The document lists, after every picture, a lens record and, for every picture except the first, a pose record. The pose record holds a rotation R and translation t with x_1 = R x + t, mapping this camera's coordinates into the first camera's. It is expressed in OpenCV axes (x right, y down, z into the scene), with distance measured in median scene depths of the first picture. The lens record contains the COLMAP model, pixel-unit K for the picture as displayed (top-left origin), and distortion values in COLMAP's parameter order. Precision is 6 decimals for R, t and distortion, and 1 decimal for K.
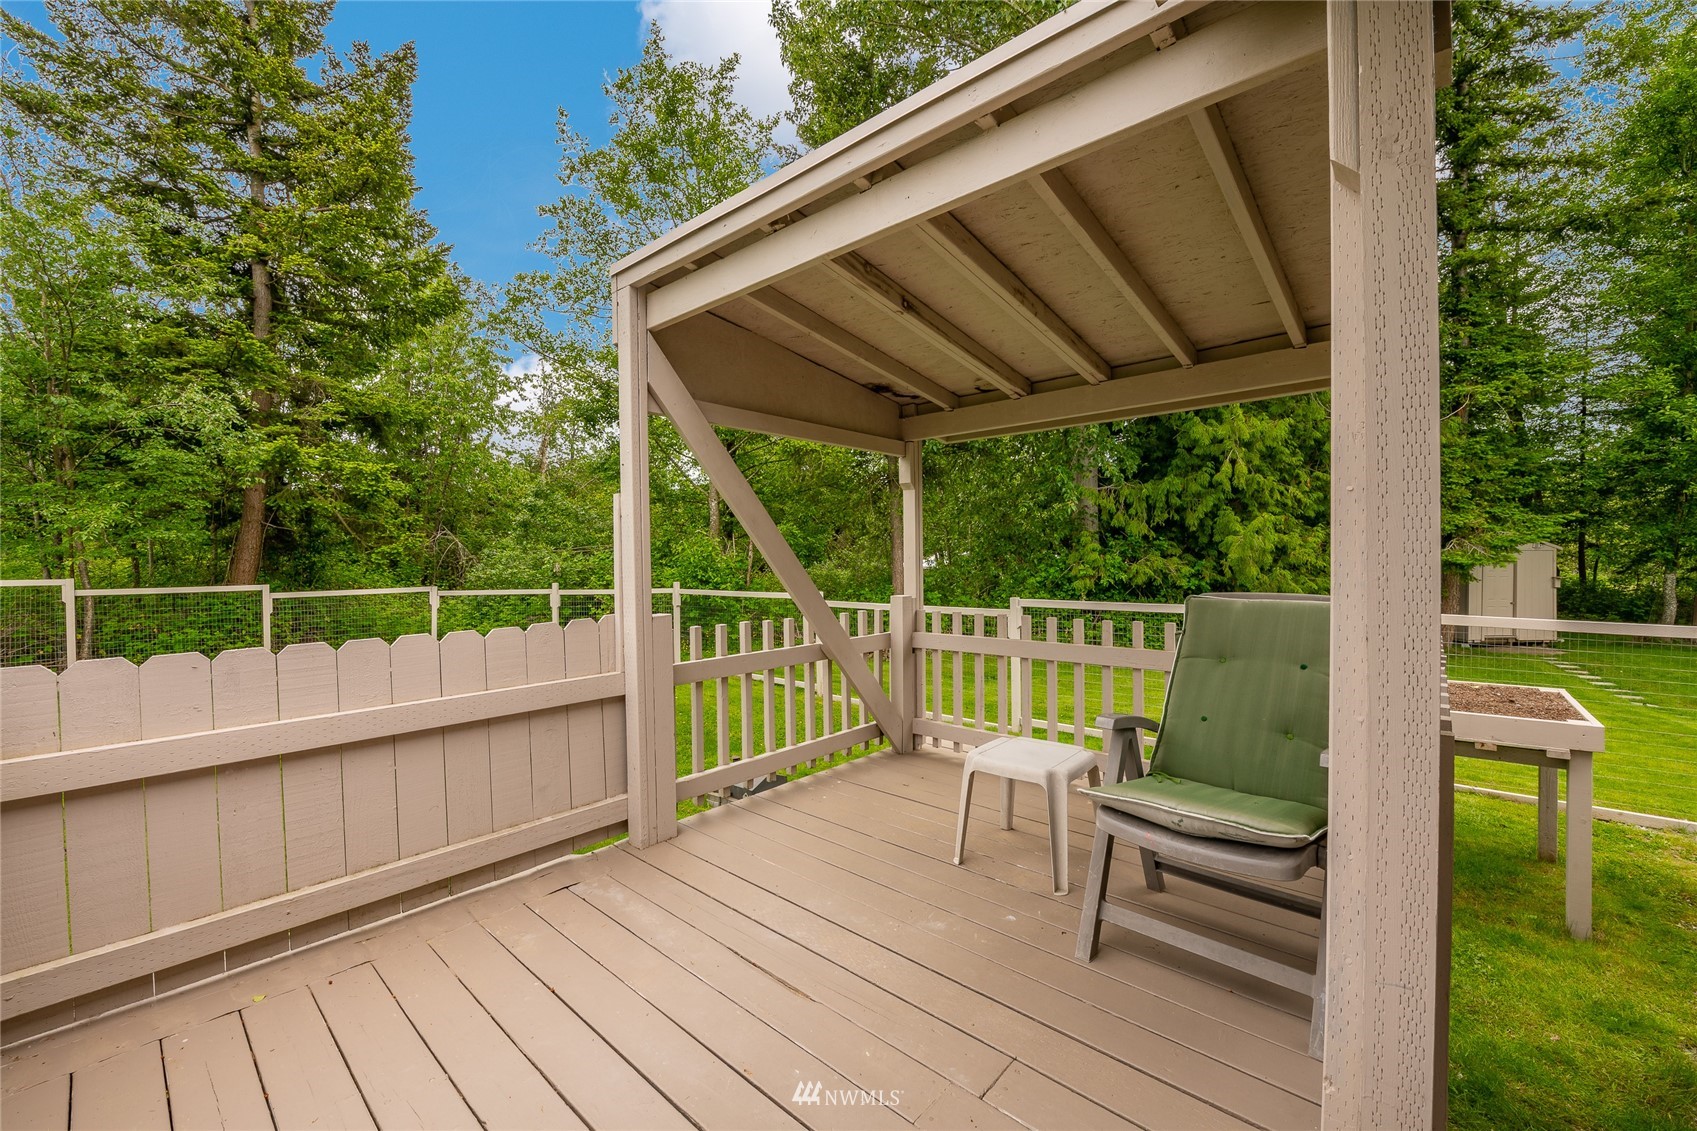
lens RADIAL K [[671.6, 0, 855.0], [0, 671.6, 557.3], [0, 0, 1]] dist [-0.000353, -0.000108]
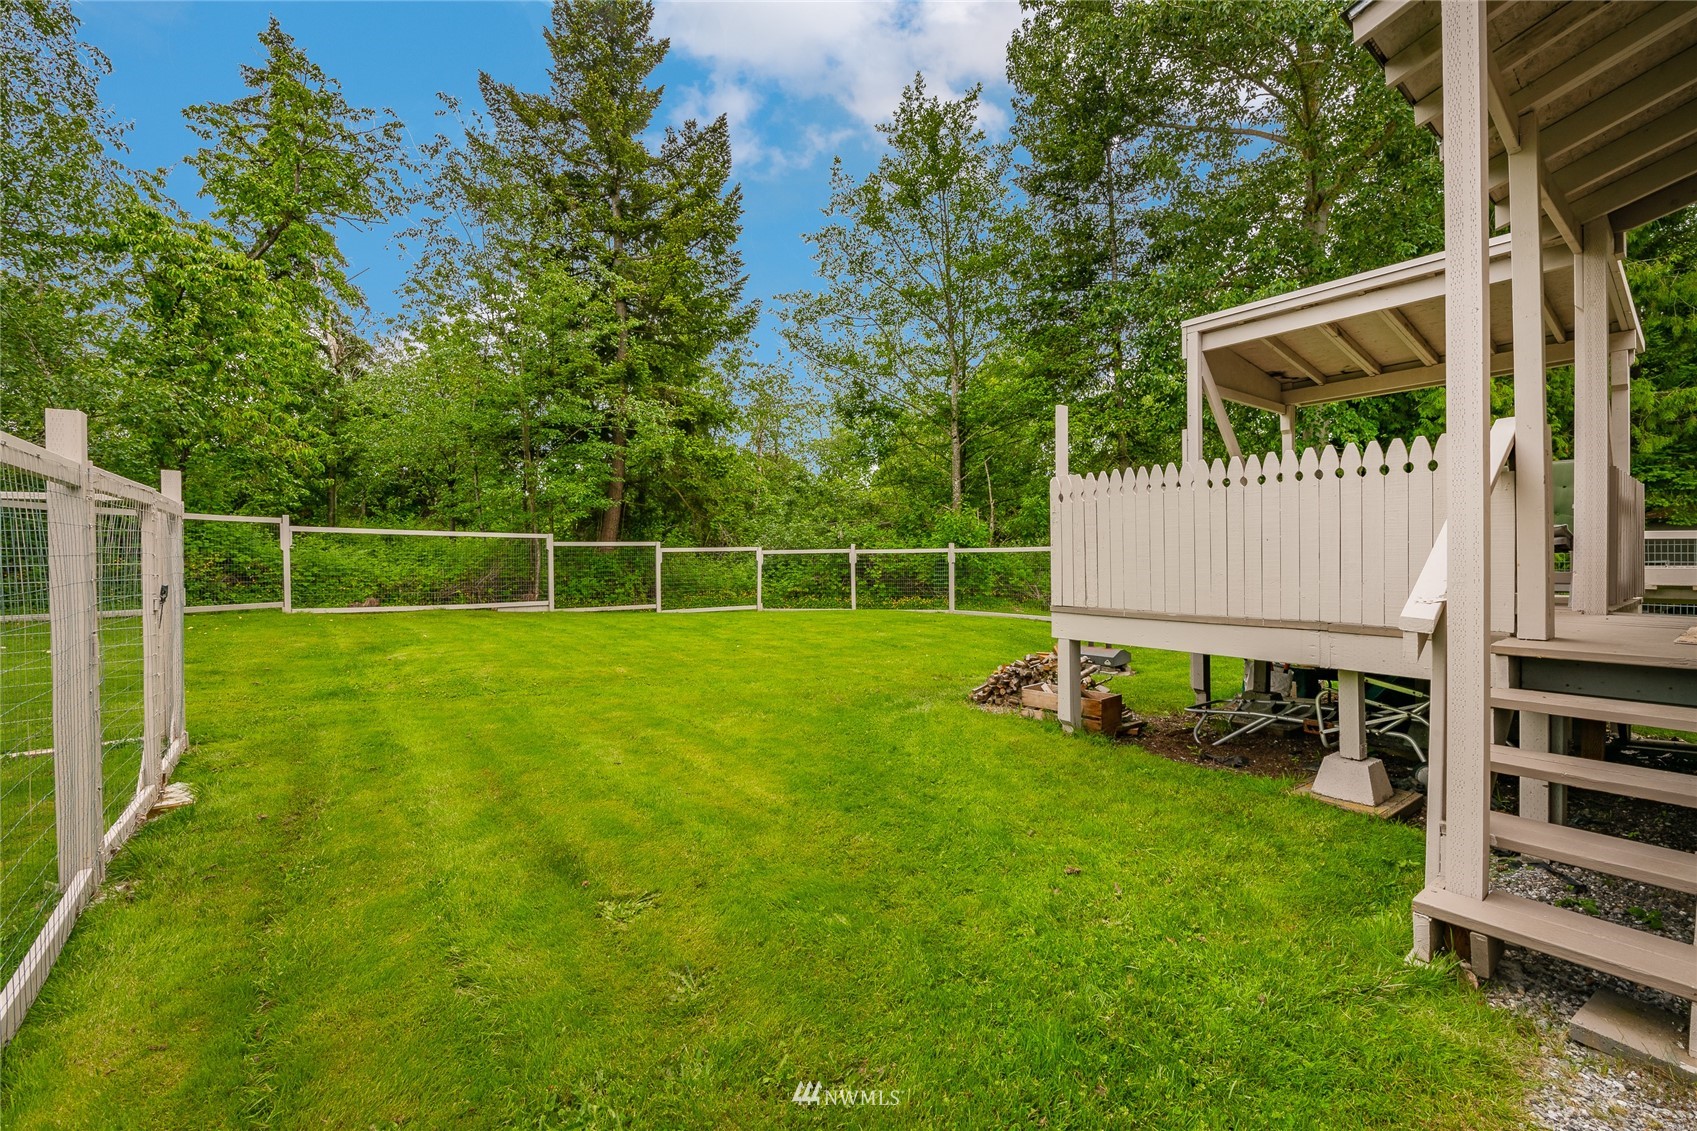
lens RADIAL K [[710.6, 0, 848.8], [0, 710.6, 563.8], [0, 0, 1]] dist [0.000613, -0.000095]
pose [[0.980973, 0.004889, -0.194083, -0.172021], [-0.003573, 0.999968, 0.007130, 0.057562], [0.194112, -0.006301, 0.980959, -0.255432]]
